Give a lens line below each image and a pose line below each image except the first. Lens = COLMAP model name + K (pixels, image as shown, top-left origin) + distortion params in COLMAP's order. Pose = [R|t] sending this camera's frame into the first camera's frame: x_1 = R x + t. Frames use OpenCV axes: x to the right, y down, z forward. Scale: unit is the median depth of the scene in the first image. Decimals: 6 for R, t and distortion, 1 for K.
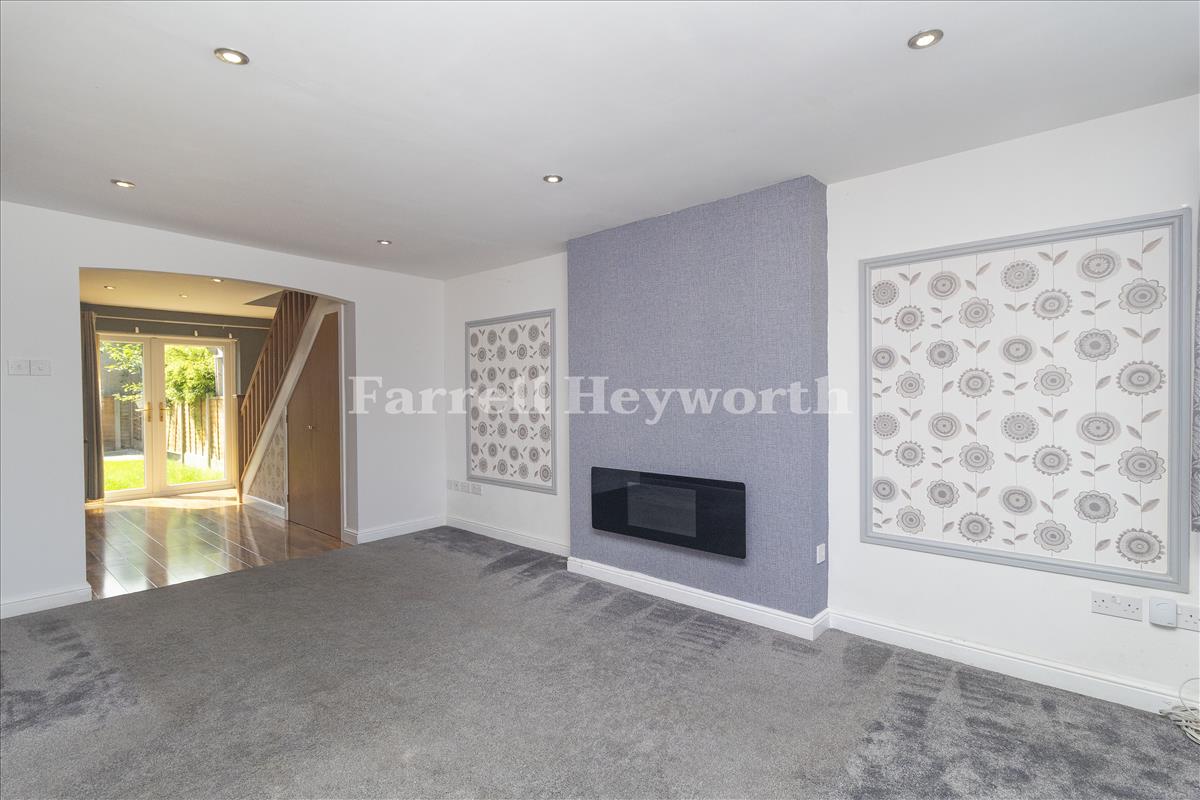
lens RADIAL K [[569.6, 0, 600.4], [0, 569.6, 410.8], [0, 0, 1]] dist [-0.000239, 0.000001]
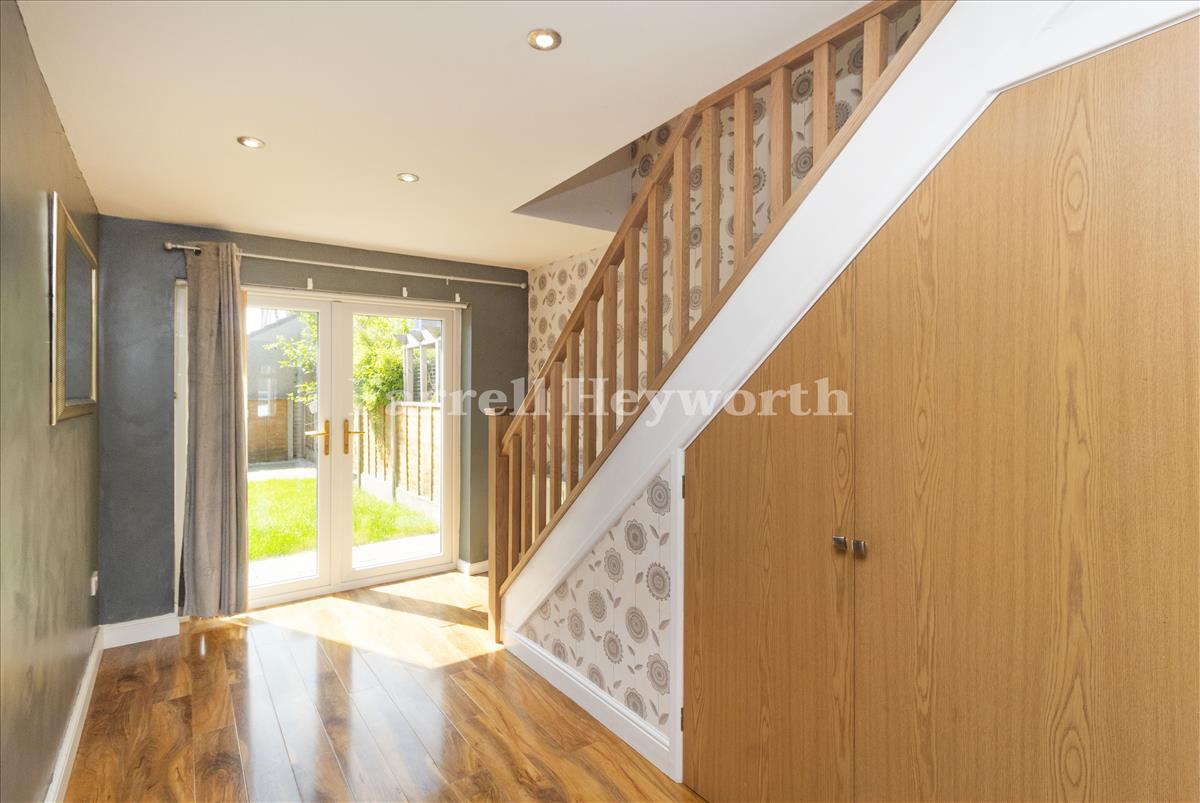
lens RADIAL K [[569.6, 0, 599.9], [0, 569.6, 394.1], [0, 0, 1]] dist [-0.000239, 0.000001]
pose [[0.977299, 0.000344, -0.211865, -0.277758], [-0.006030, 0.999639, -0.026193, -0.017133], [0.211779, 0.026876, 0.976948, 0.343865]]
